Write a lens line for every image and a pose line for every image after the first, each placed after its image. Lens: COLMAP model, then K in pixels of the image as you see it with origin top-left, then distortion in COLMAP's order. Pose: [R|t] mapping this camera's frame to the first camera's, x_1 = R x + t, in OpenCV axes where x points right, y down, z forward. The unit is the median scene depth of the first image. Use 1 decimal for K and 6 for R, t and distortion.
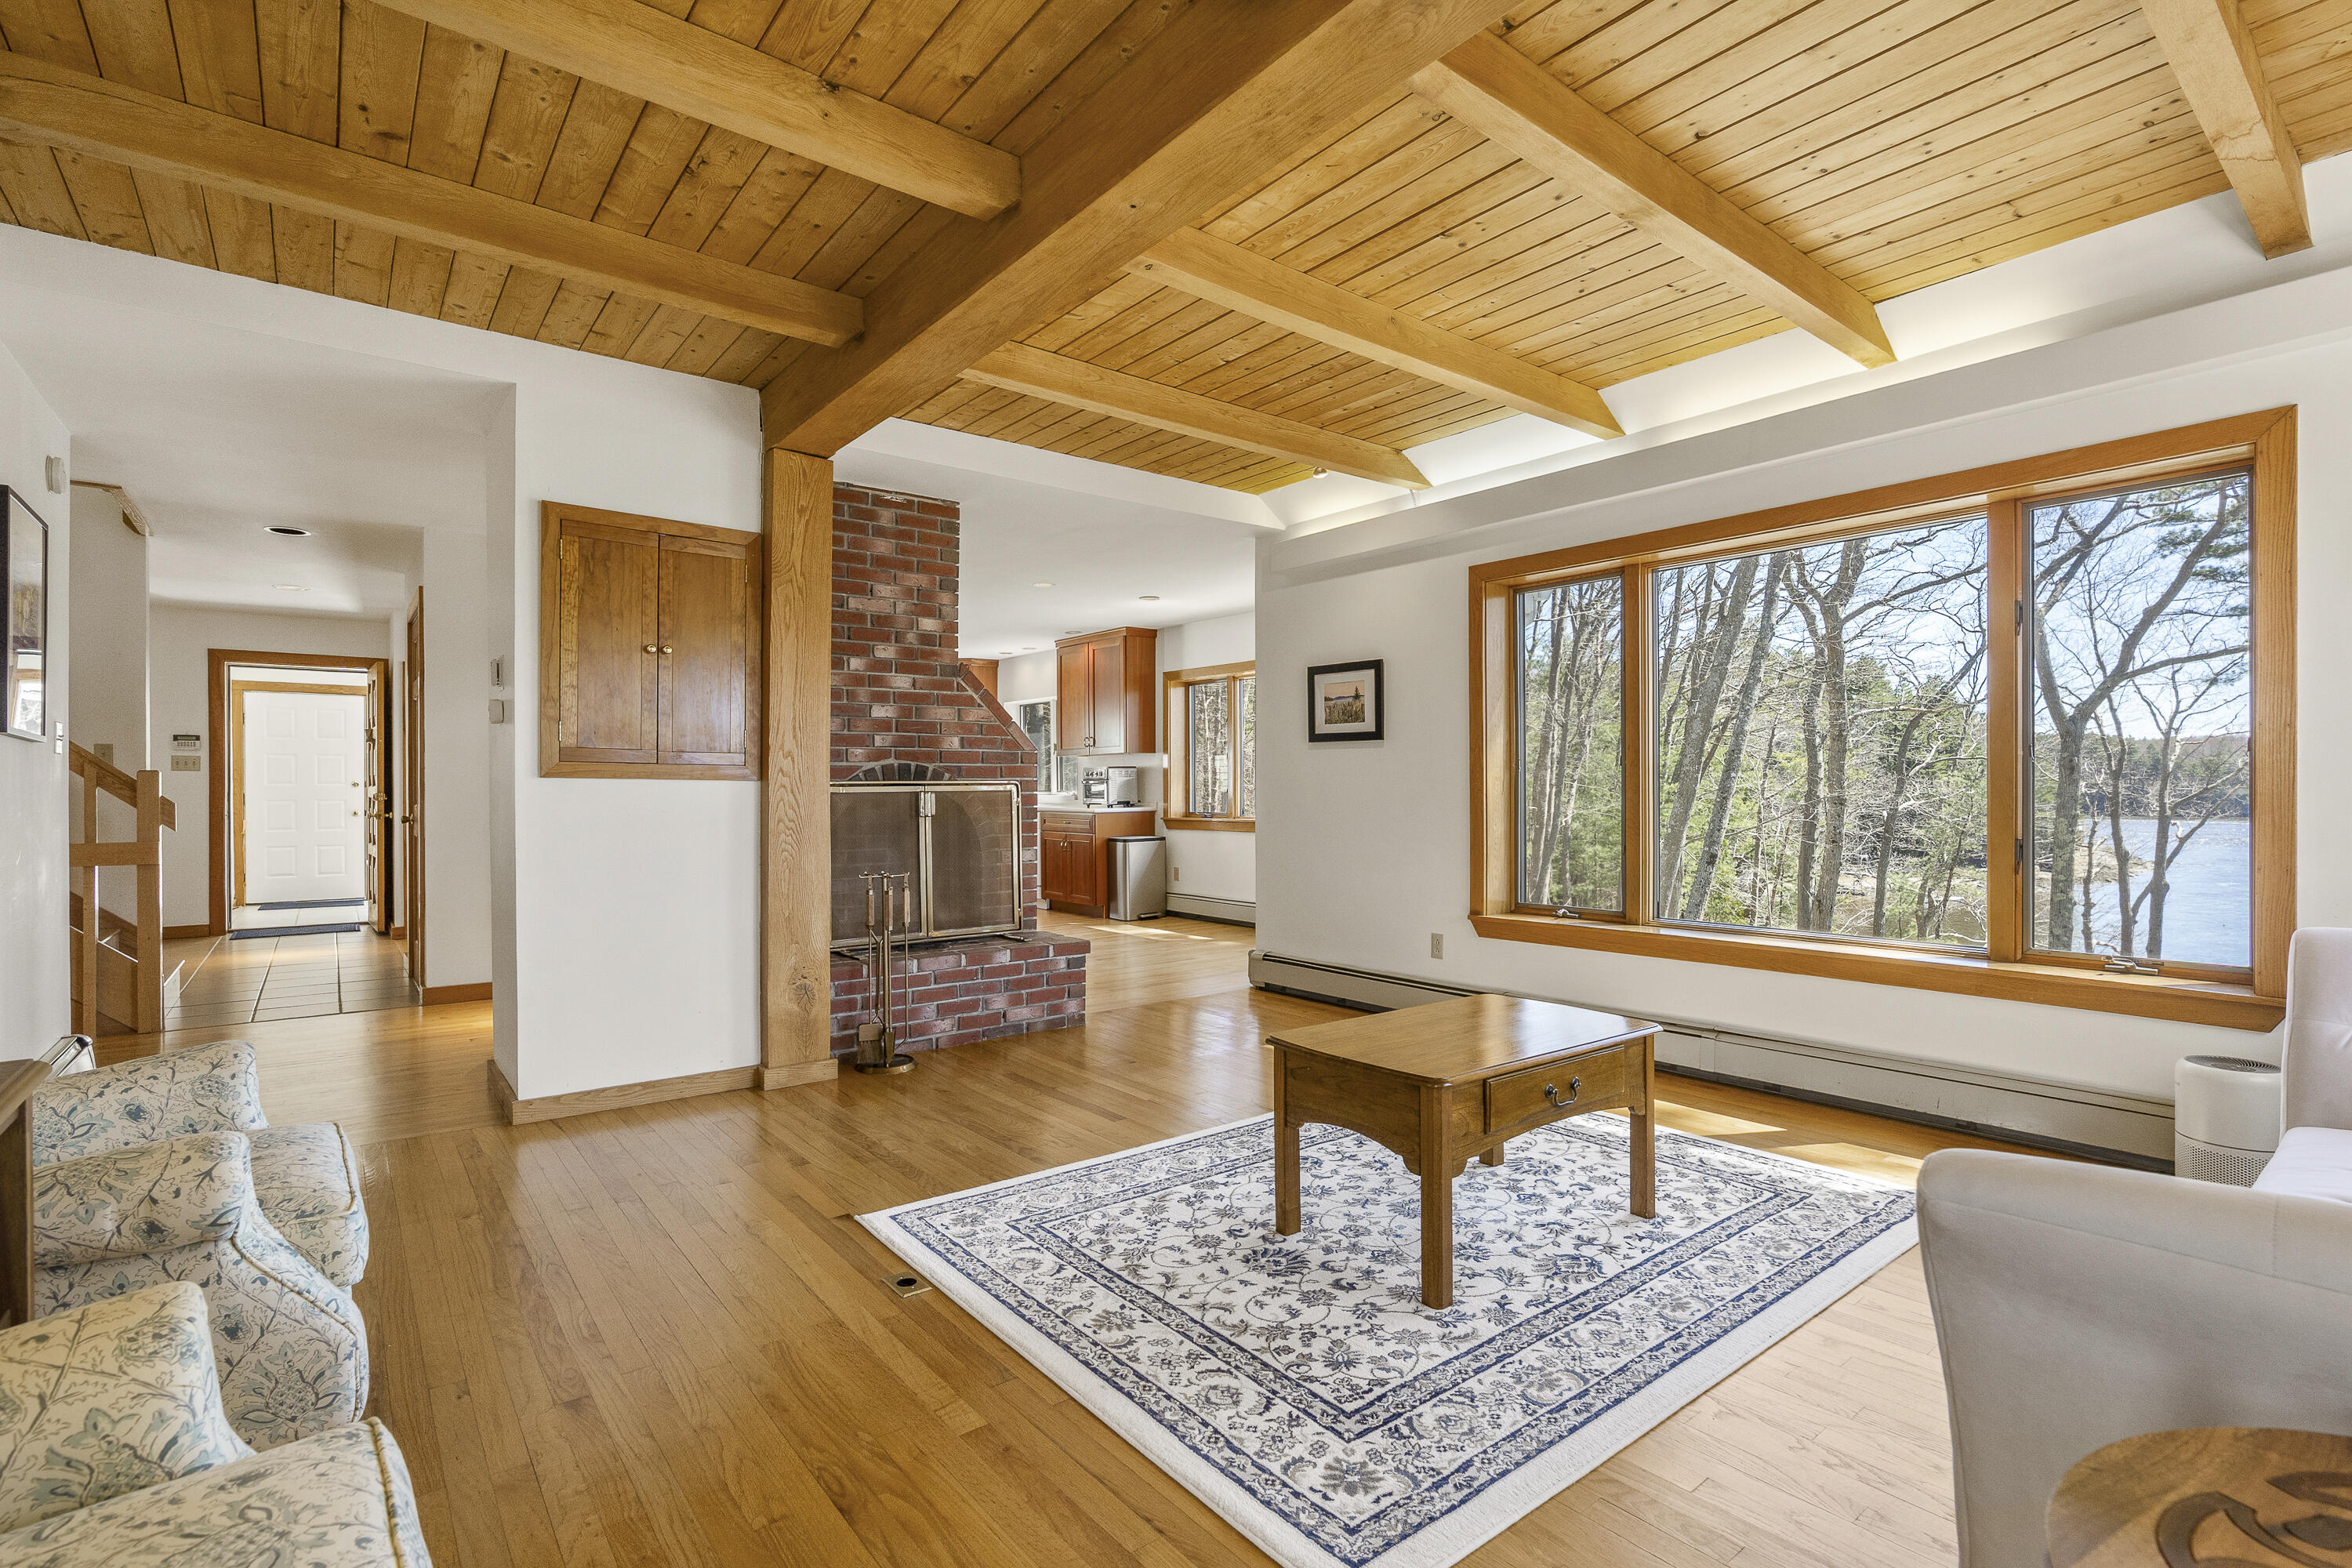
lens RADIAL K [[1092.2, 0, 1176.0], [0, 1092.2, 784.0], [0, 0, 1]] dist [0.000250, 0.000233]
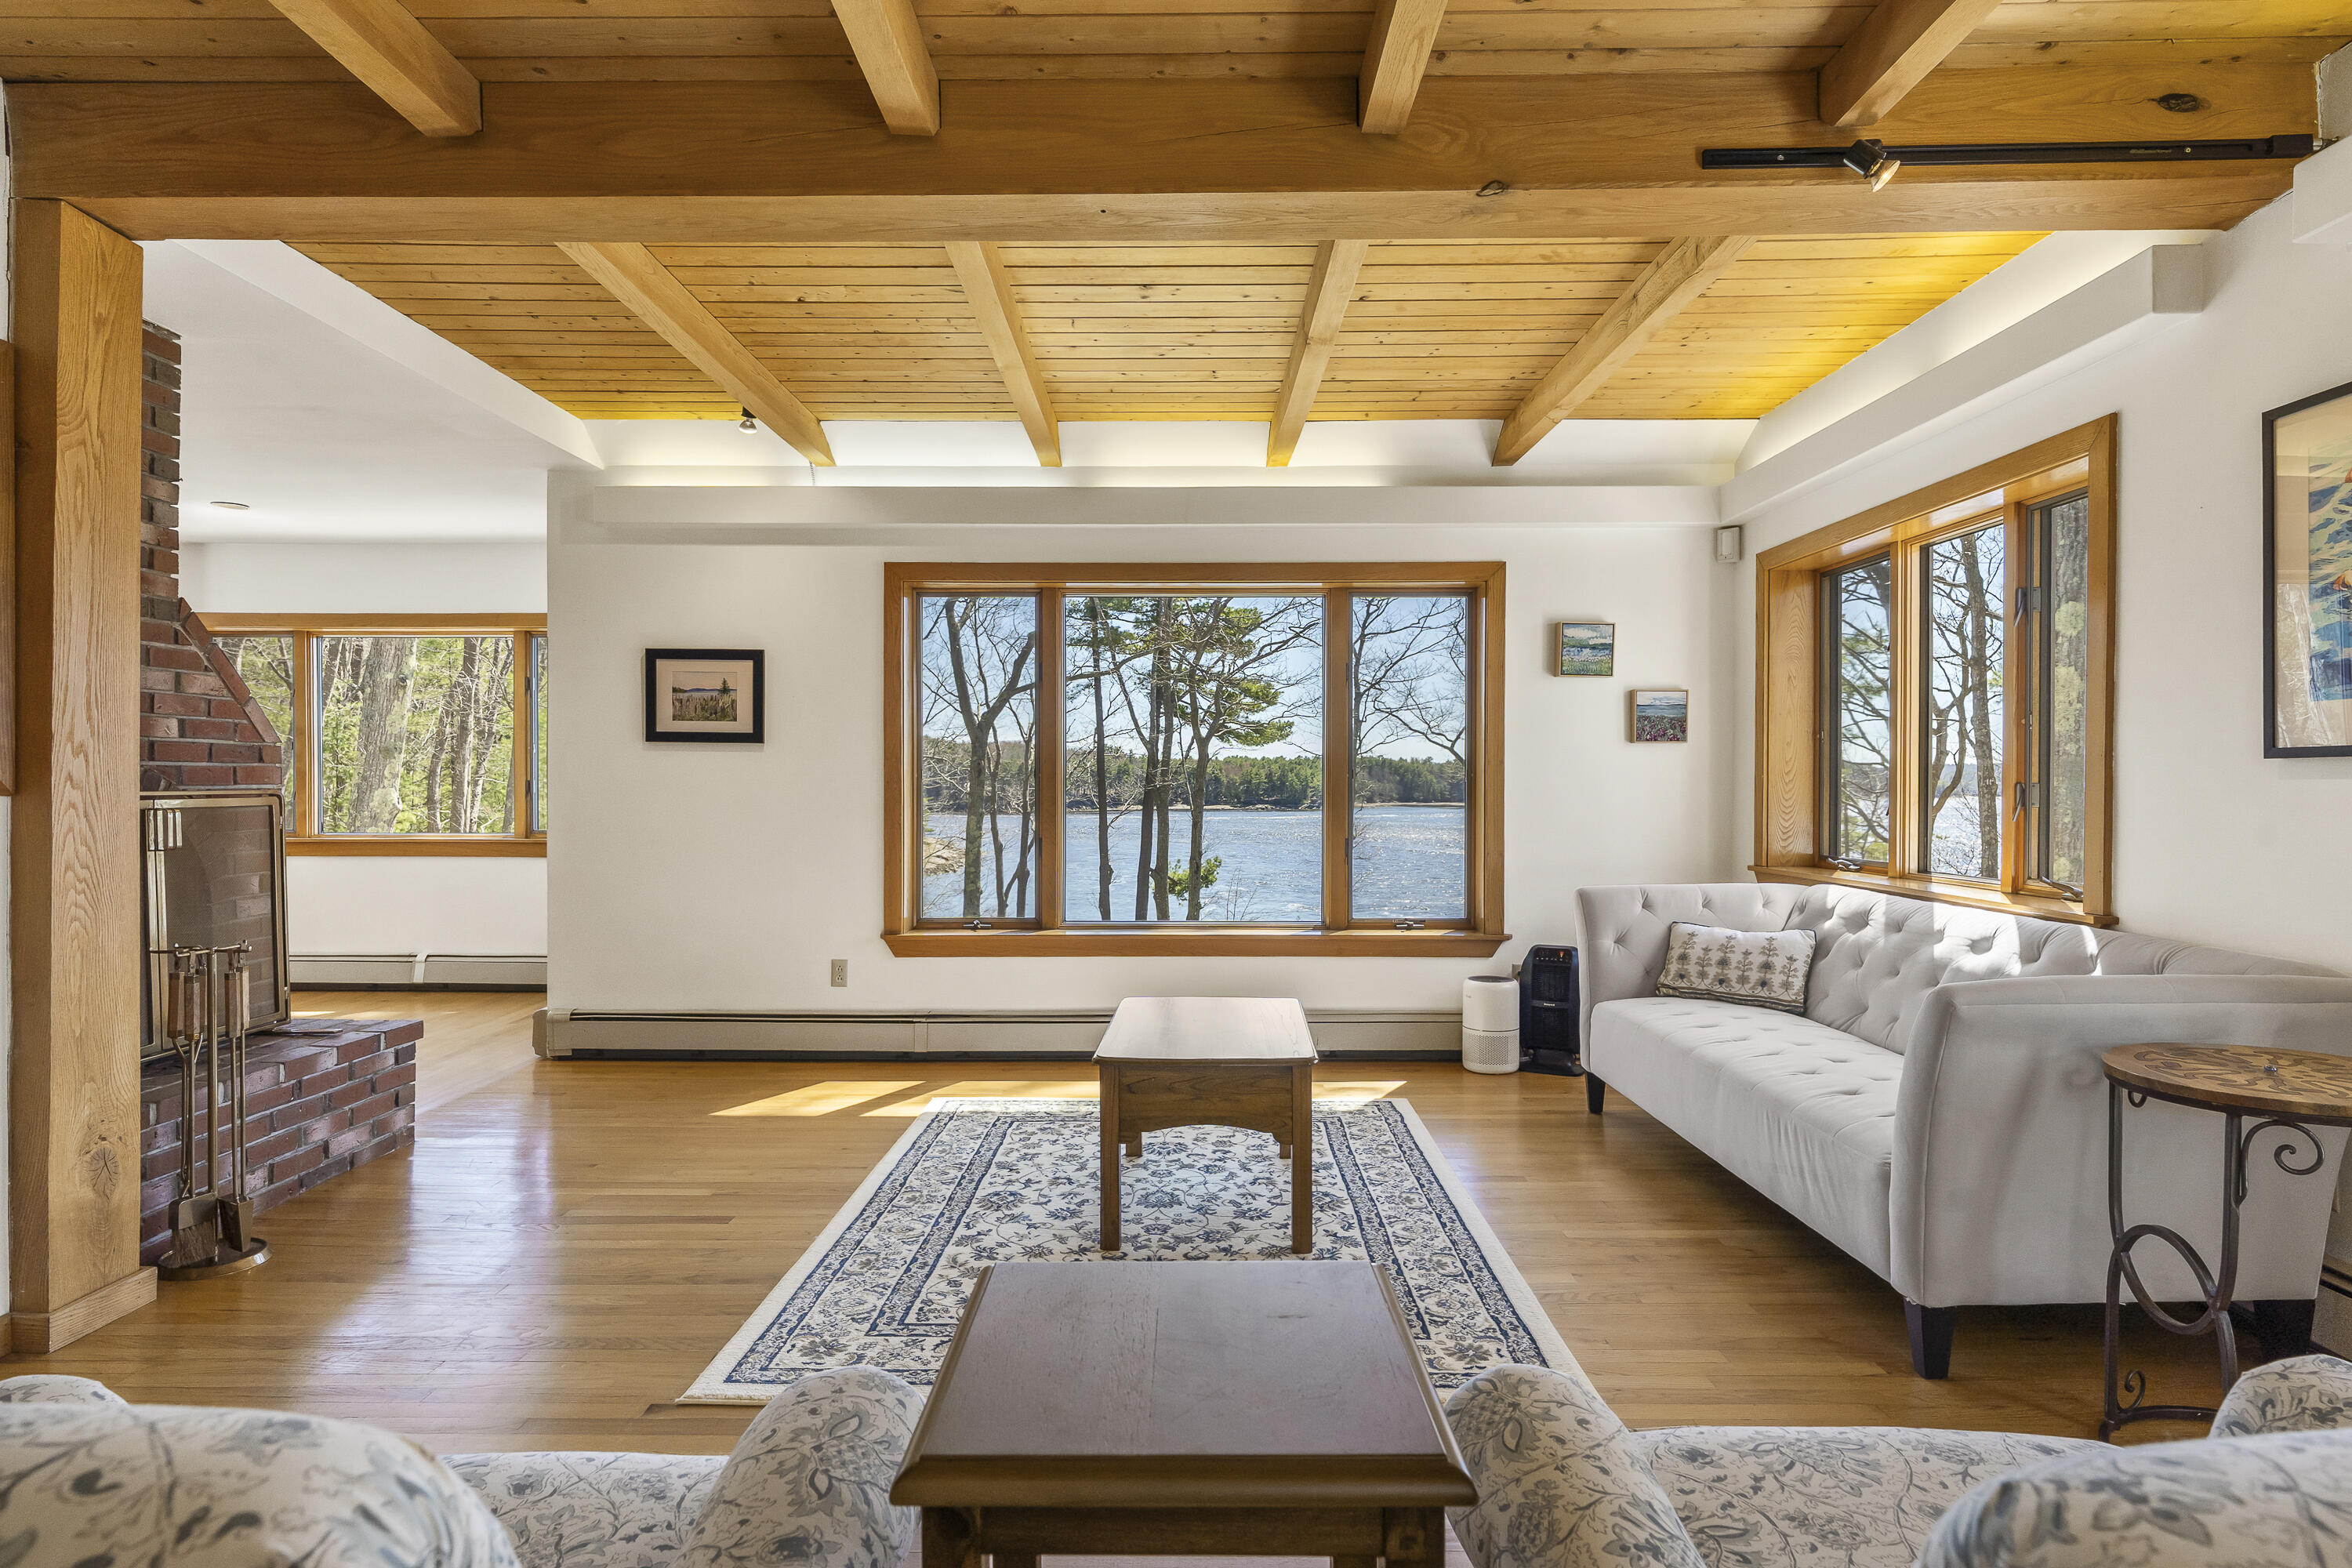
lens RADIAL K [[1291.6, 0, 1176.0], [0, 1291.6, 784.0], [0, 0, 1]] dist [0.002474, 0.001441]
pose [[0.623920, 0.005000, 0.781472, -0.741390], [-0.007403, 0.999972, -0.000488, -0.018272], [-0.781453, -0.005481, 0.623940, 0.193642]]
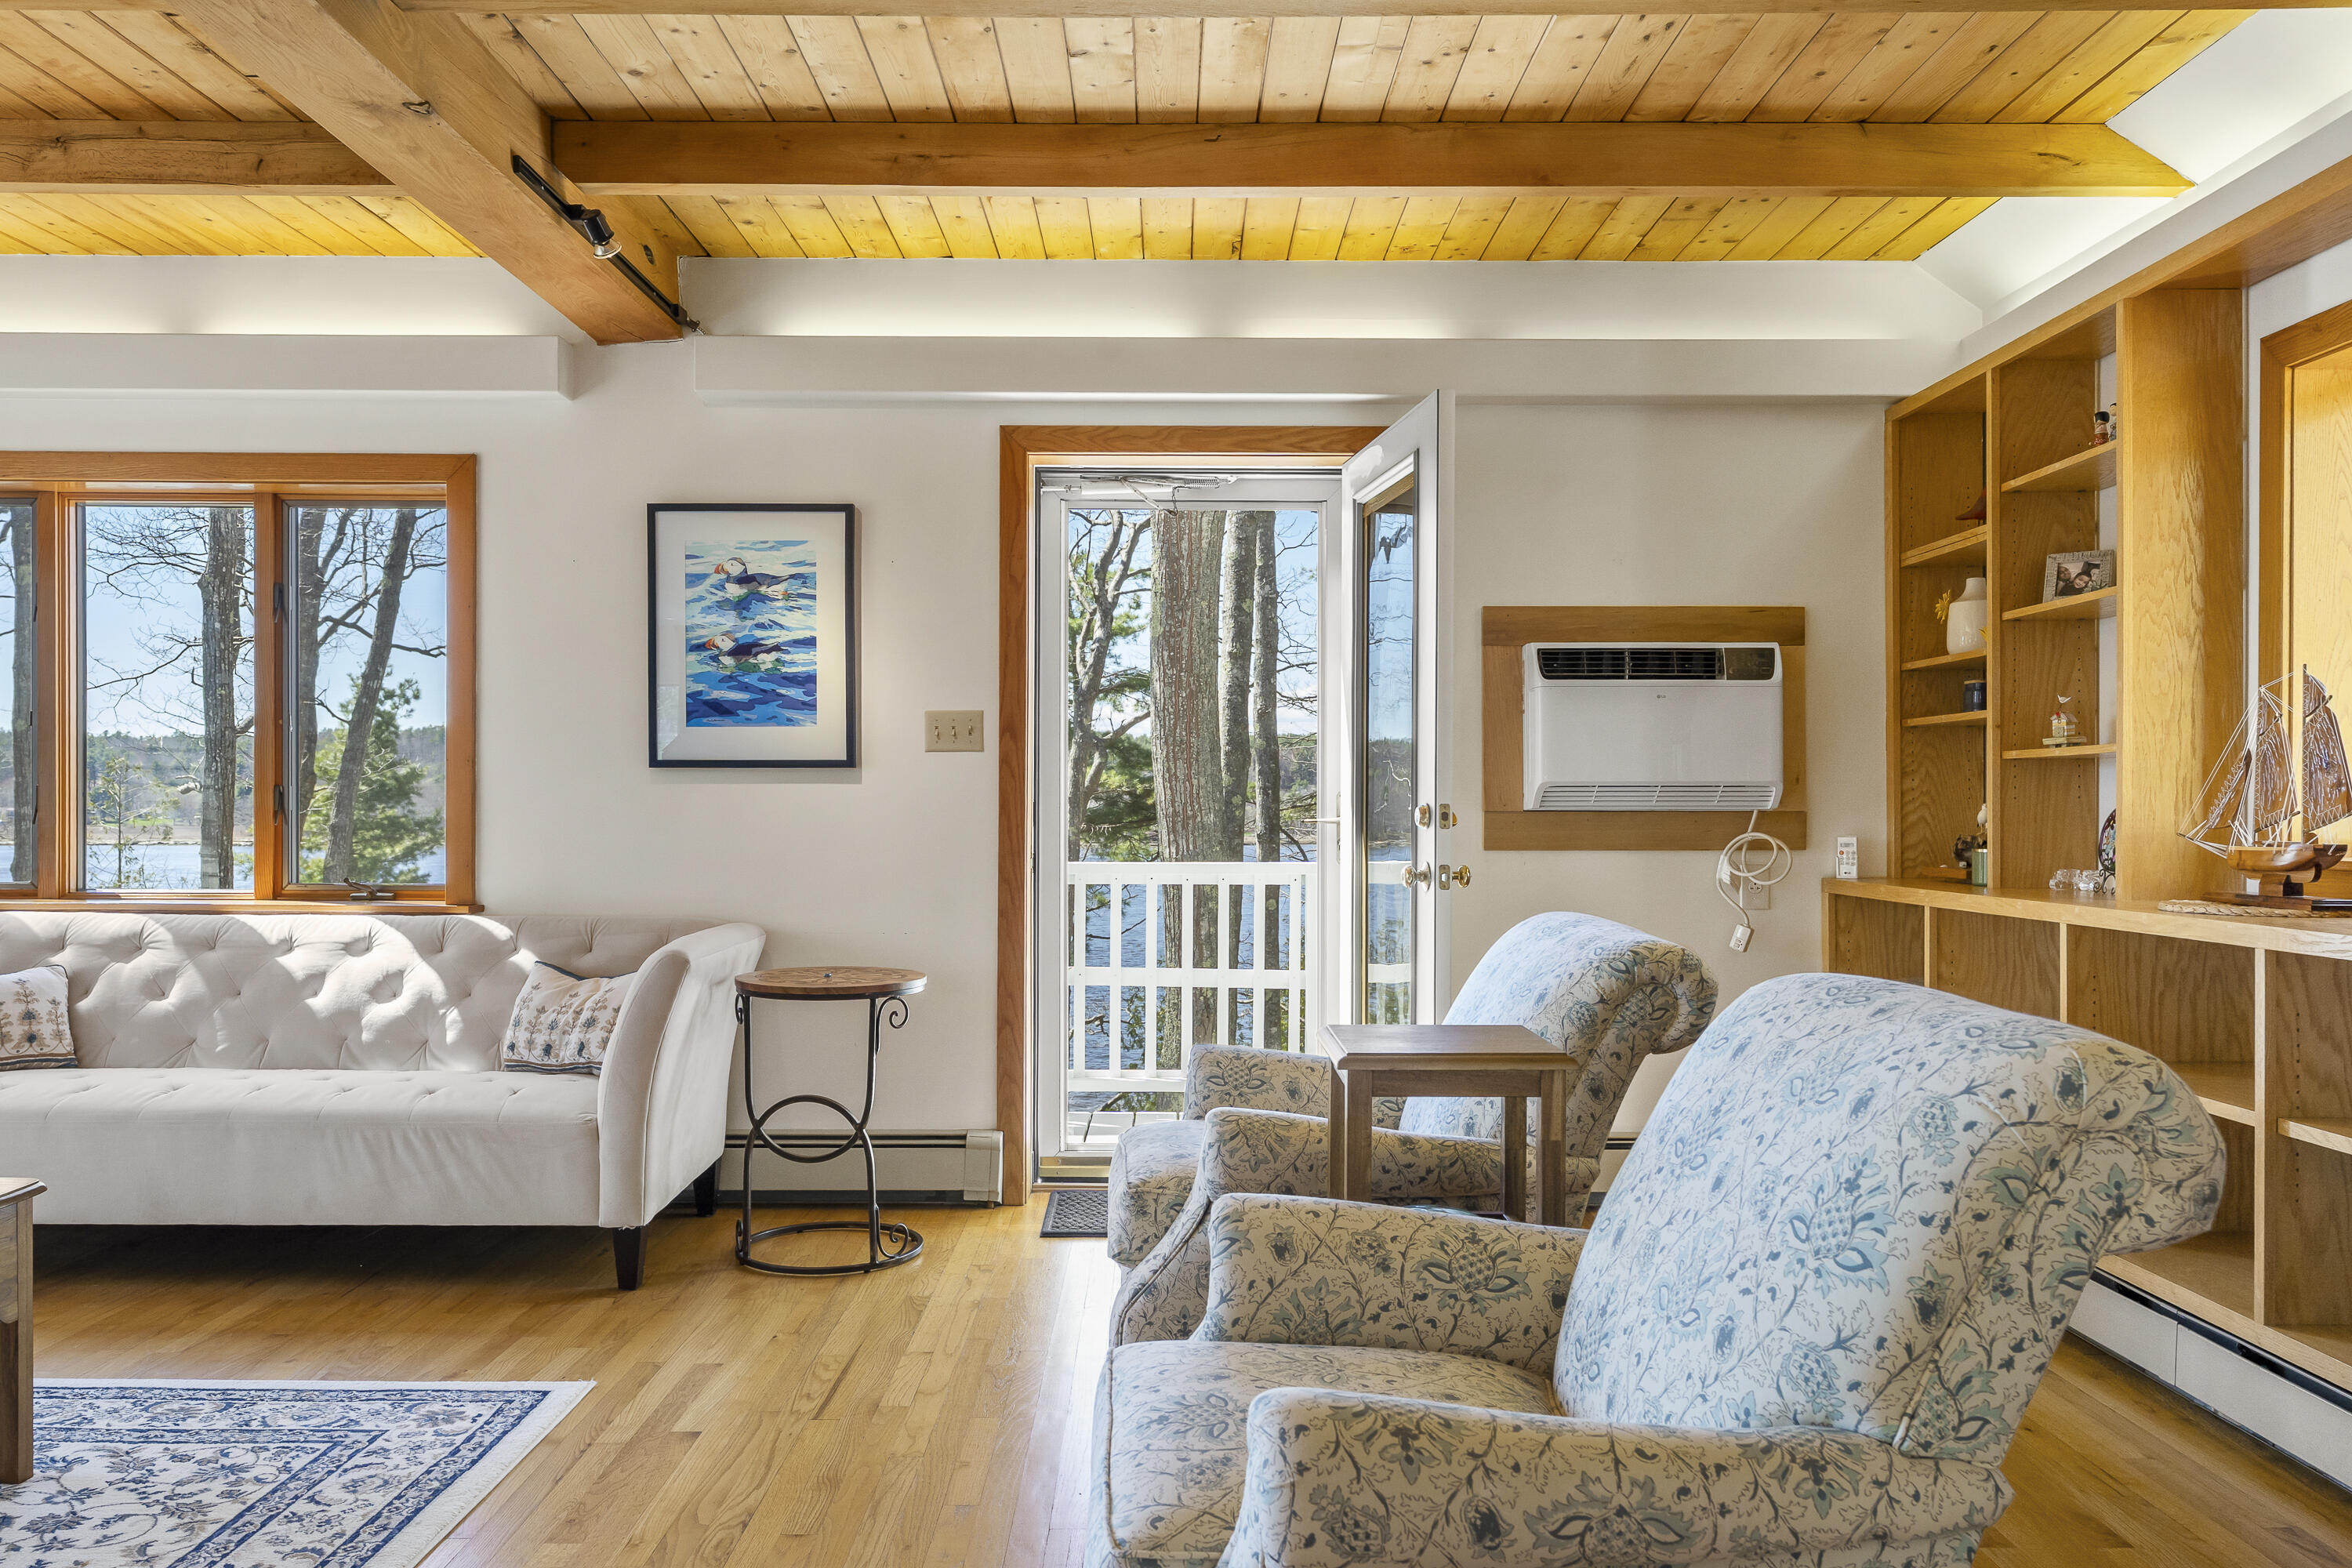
lens RADIAL K [[1757.5, 0, 1164.9], [0, 1757.5, 821.6], [0, 0, 1]] dist [0.006210, 0.002475]
pose [[-0.787007, -0.001811, 0.616941, -0.932420], [-0.002687, 0.999996, -0.000493, 0.007624], [-0.616938, -0.002046, -0.787009, 1.179438]]
